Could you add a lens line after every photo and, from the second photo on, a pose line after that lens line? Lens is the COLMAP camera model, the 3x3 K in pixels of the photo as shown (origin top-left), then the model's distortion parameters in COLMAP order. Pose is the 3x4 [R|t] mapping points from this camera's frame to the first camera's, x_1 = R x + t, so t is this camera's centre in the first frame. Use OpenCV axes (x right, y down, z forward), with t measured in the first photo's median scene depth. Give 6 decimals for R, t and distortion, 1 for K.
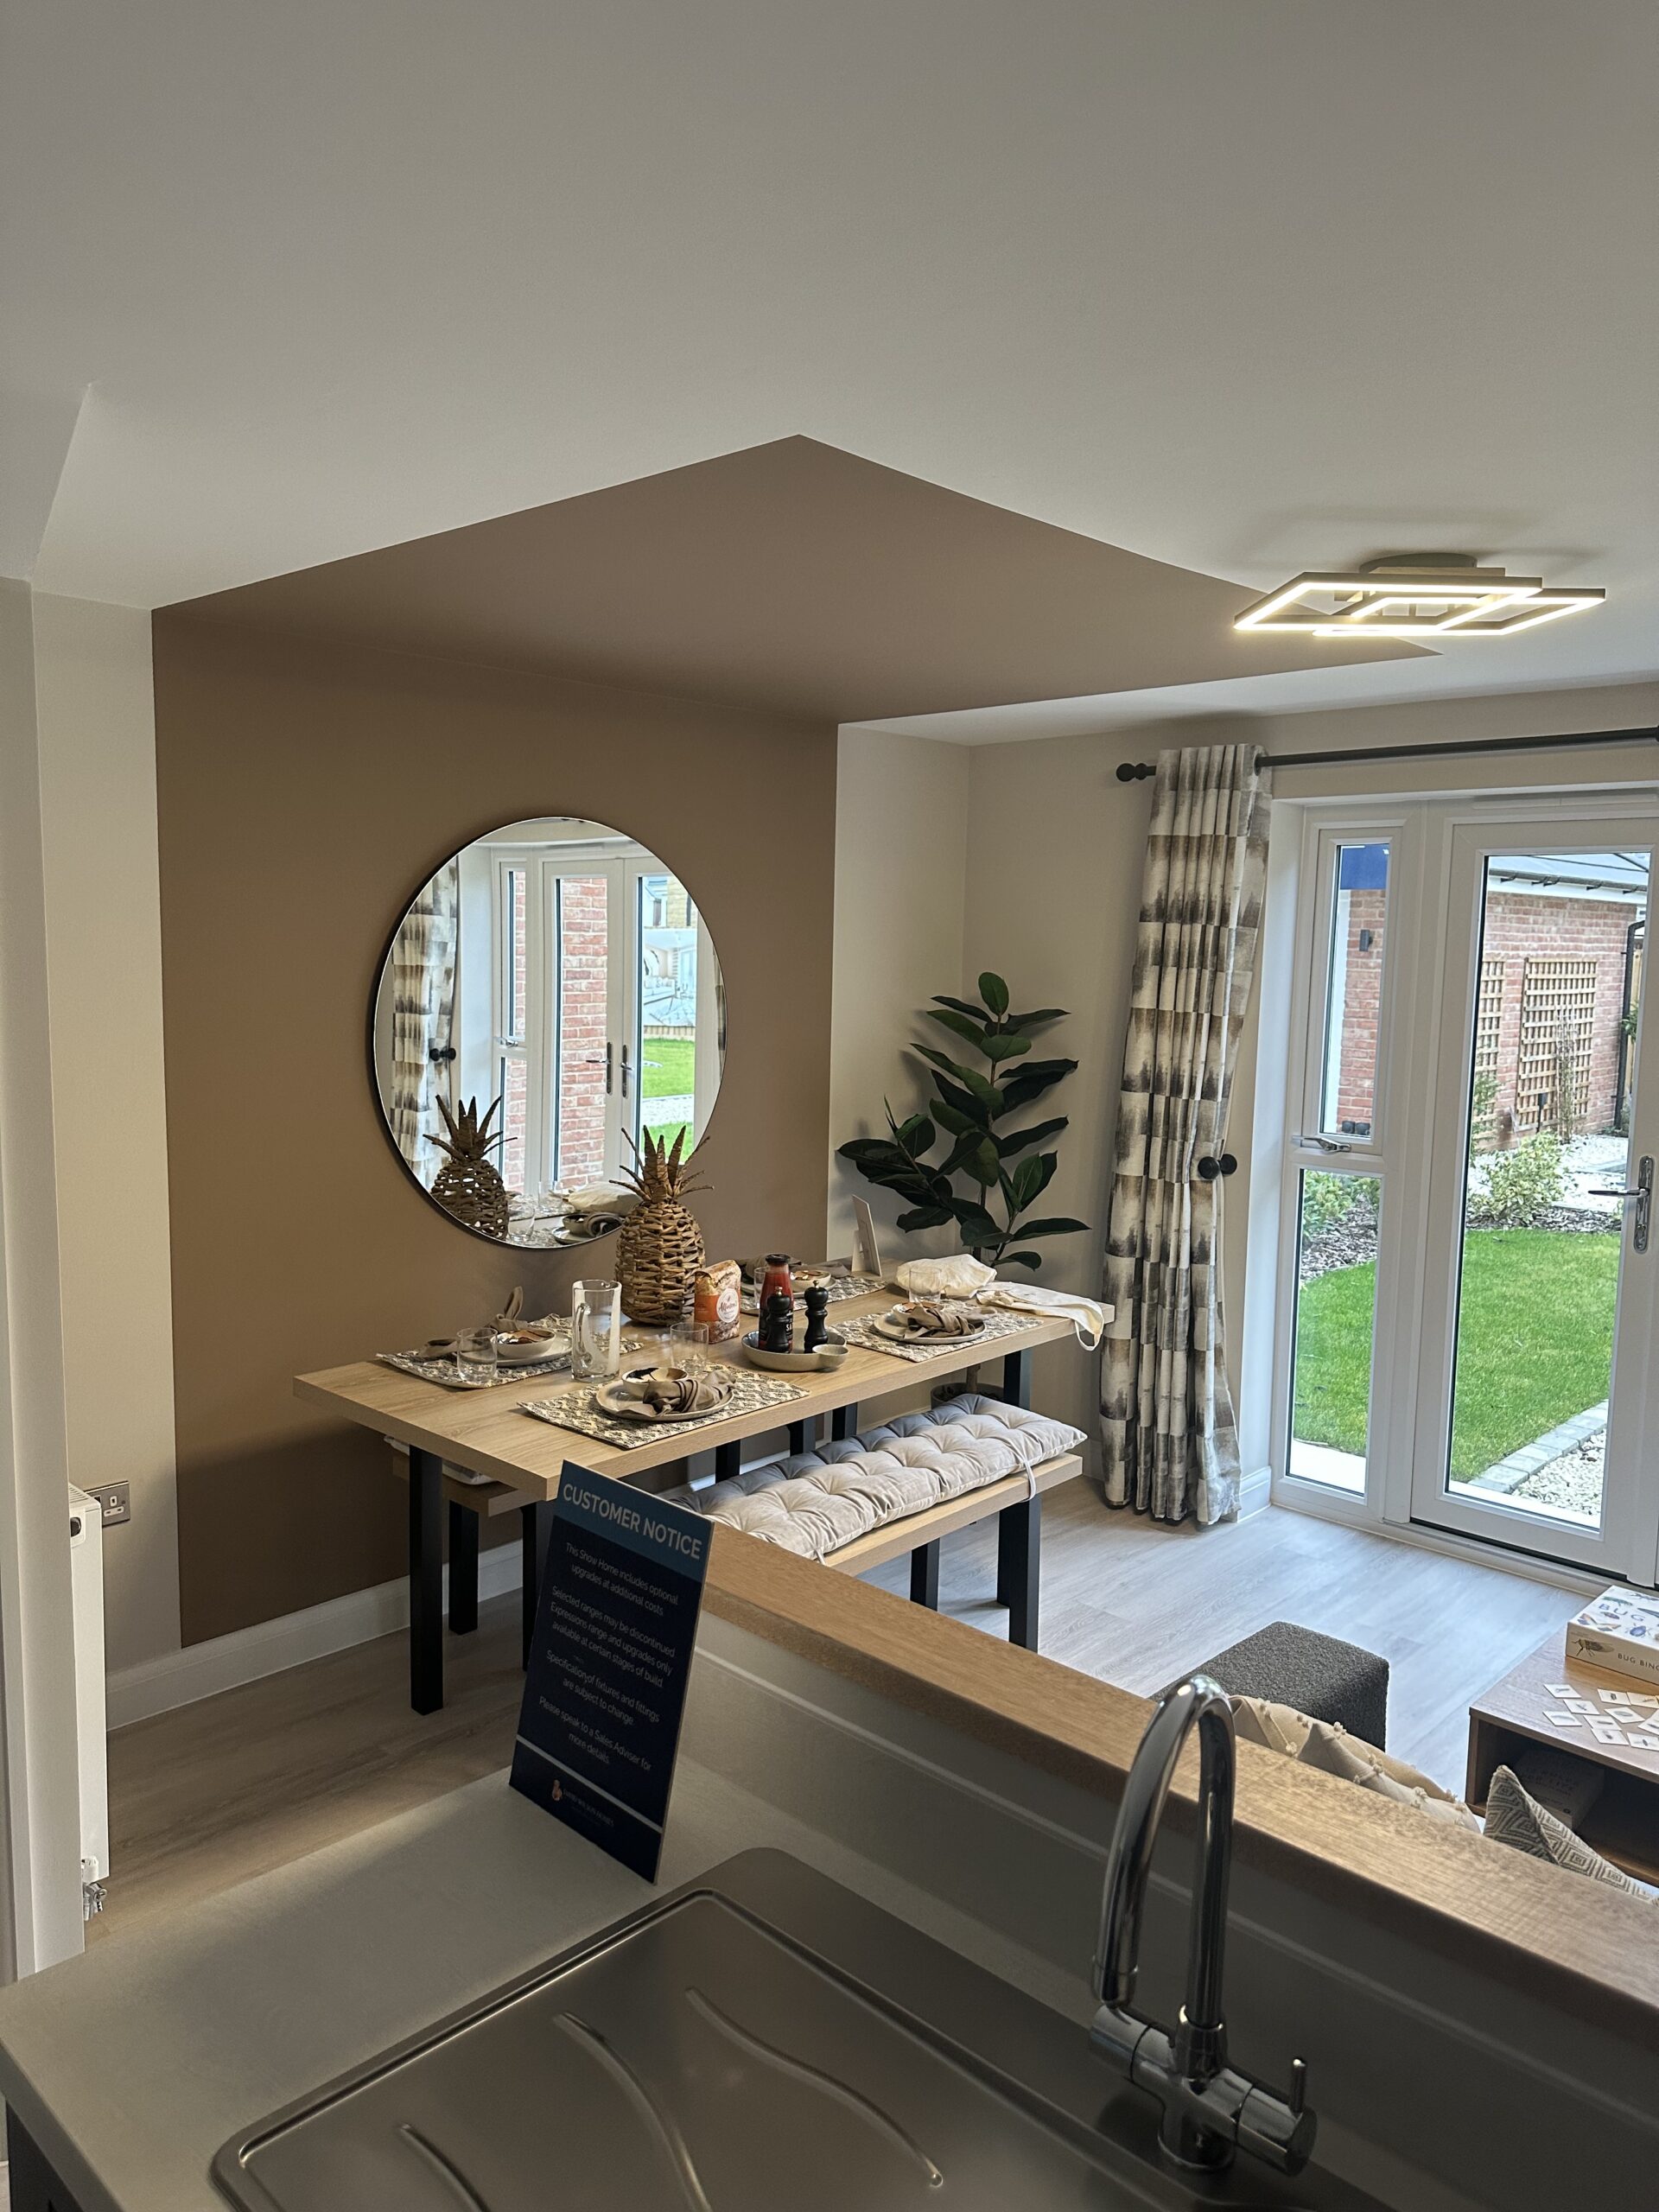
lens RADIAL K [[1539.0, 0, 747.1], [0, 1539.0, 1114.0], [0, 0, 1]] dist [0.036507, -0.079618]
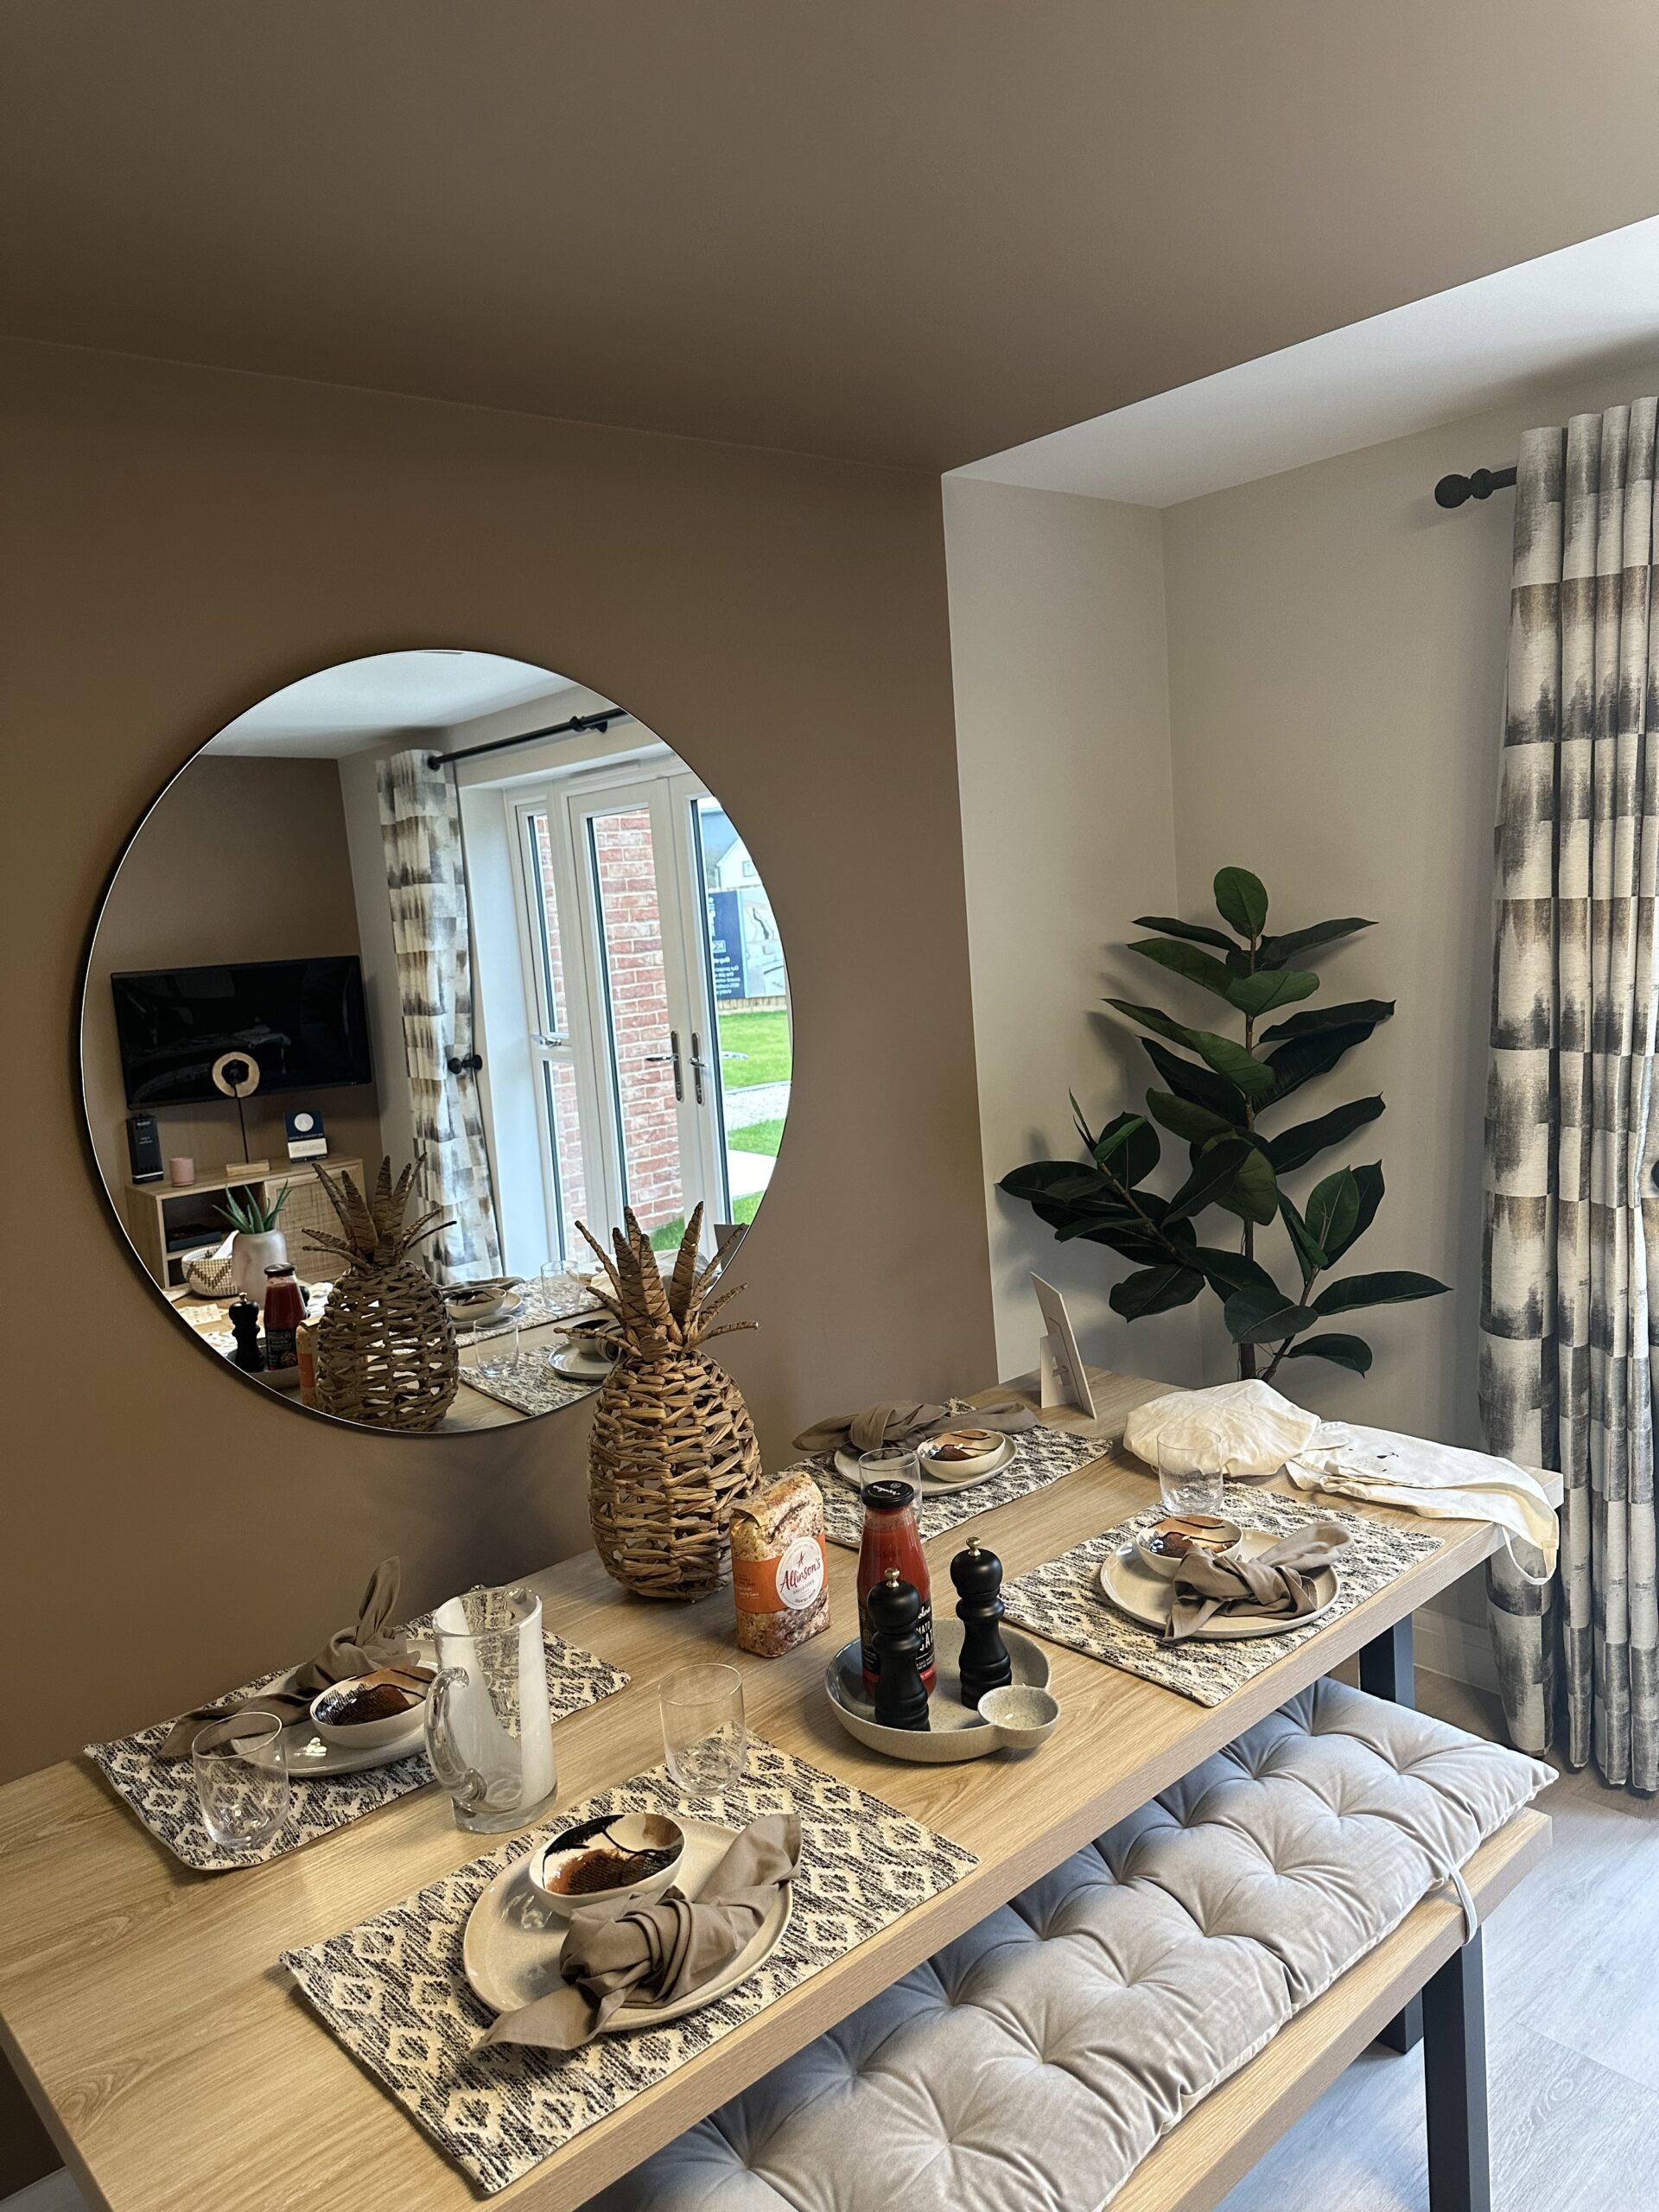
lens RADIAL K [[1539.0, 0, 747.1], [0, 1539.0, 1114.0], [0, 0, 1]] dist [0.036507, -0.079618]
pose [[0.990723, -0.086019, -0.105208, 0.028140], [0.088457, 0.995904, 0.018718, -0.026253], [0.103167, -0.027851, 0.994274, 0.405932]]
